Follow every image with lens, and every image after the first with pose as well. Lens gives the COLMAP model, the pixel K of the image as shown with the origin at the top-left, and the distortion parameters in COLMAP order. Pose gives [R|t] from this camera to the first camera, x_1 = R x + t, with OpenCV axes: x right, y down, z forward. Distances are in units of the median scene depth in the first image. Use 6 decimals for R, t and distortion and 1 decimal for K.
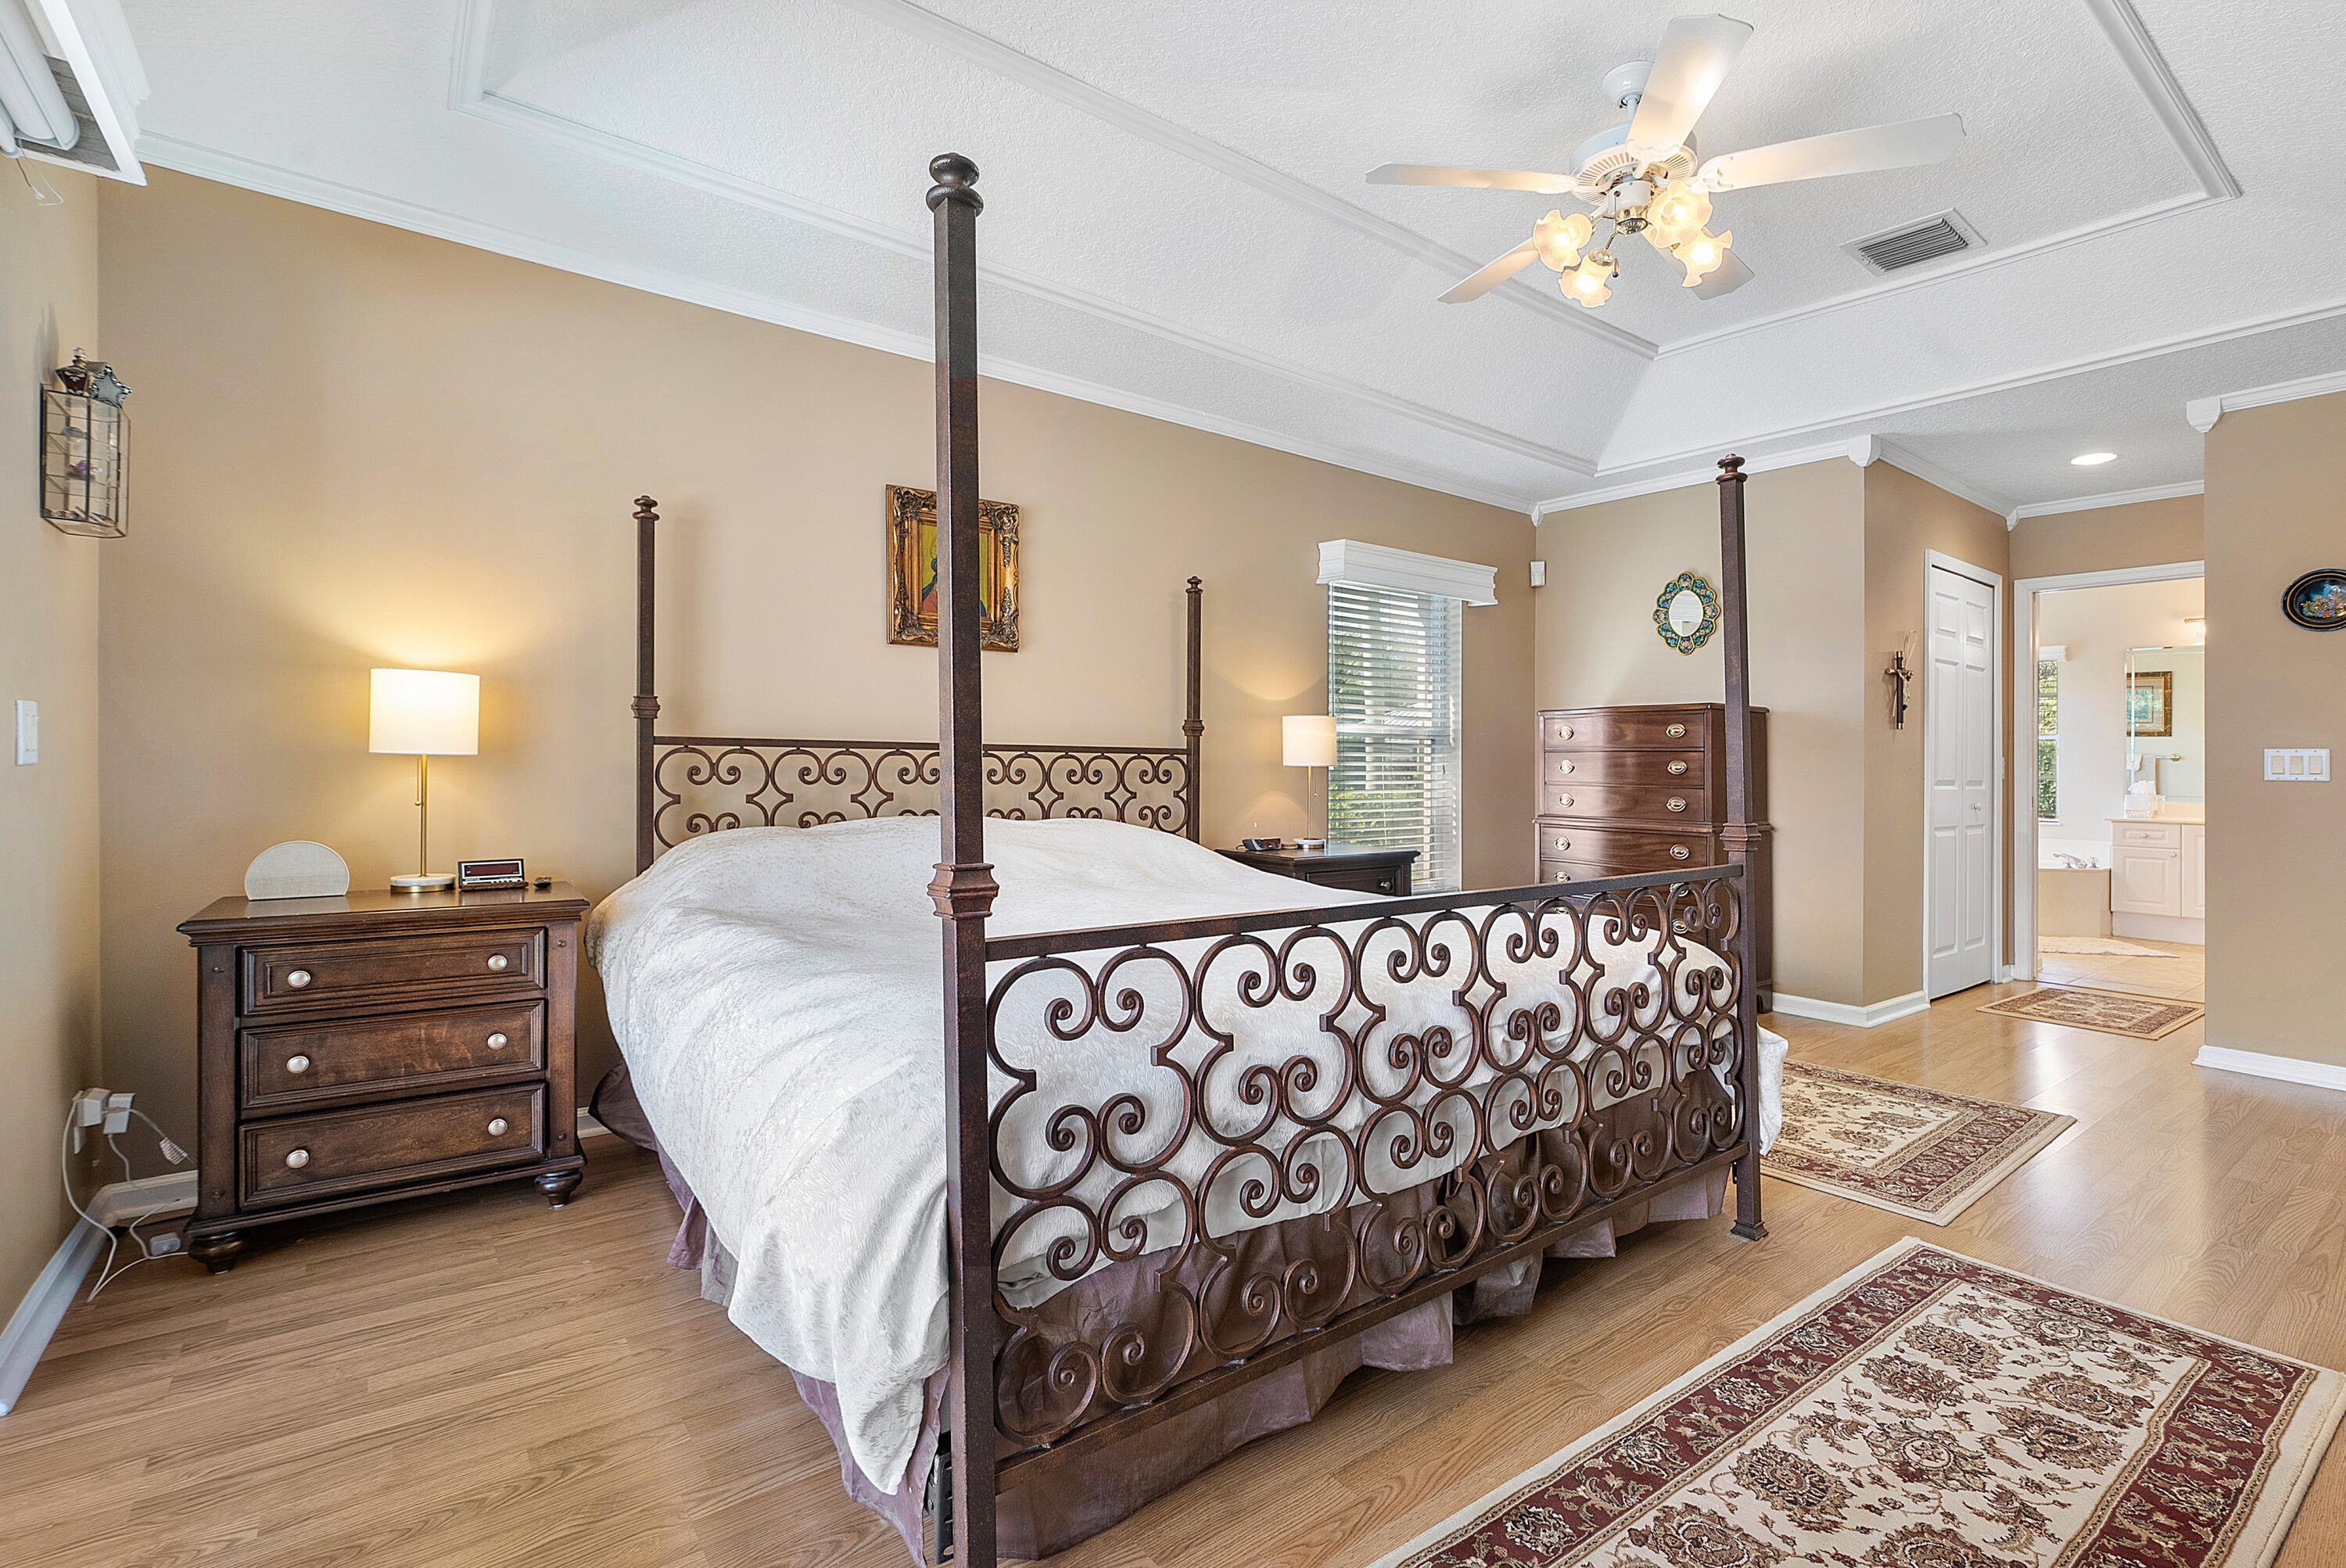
lens RADIAL K [[1091.0, 0, 1176.8], [0, 1091.0, 767.3], [0, 0, 1]] dist [-0.002608, 0.000161]
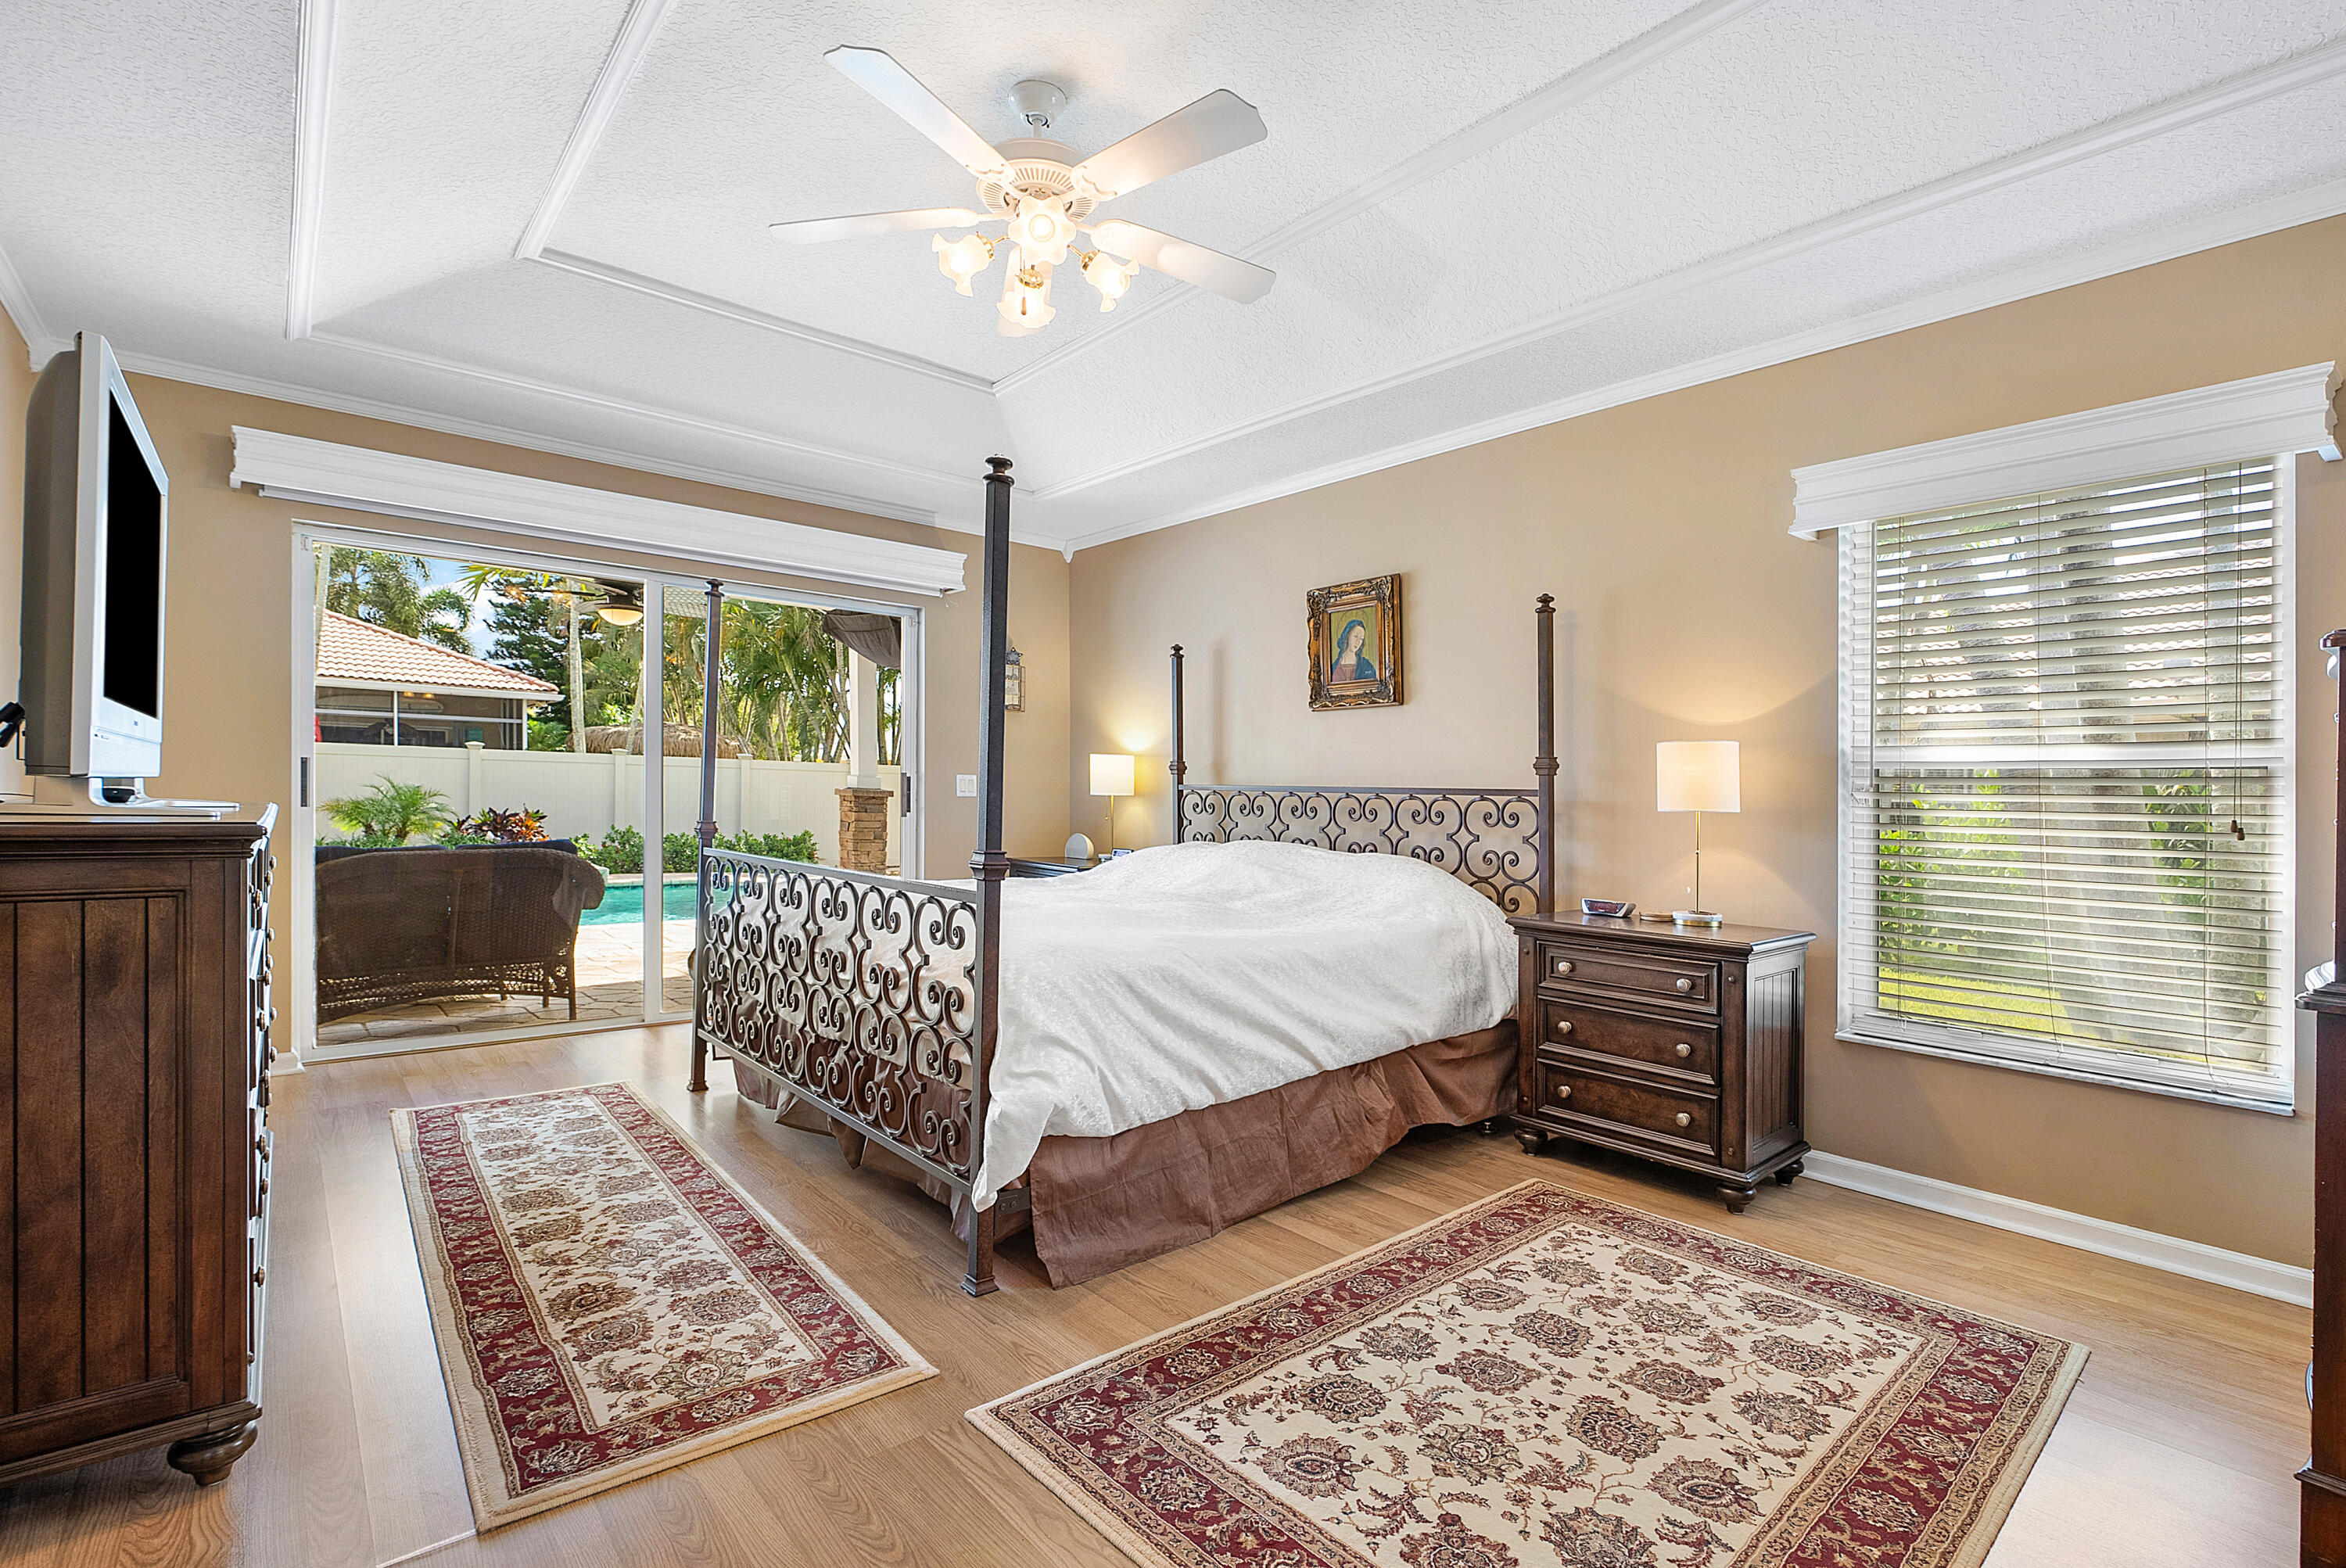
lens RADIAL K [[1091.0, 0, 1213.6], [0, 1091.0, 797.9], [0, 0, 1]] dist [-0.002608, 0.000161]
pose [[0.055924, -0.008698, -0.998397, 1.693550], [-0.025185, 0.999632, -0.010119, 0.010391], [0.998117, 0.025711, 0.055685, 1.303686]]
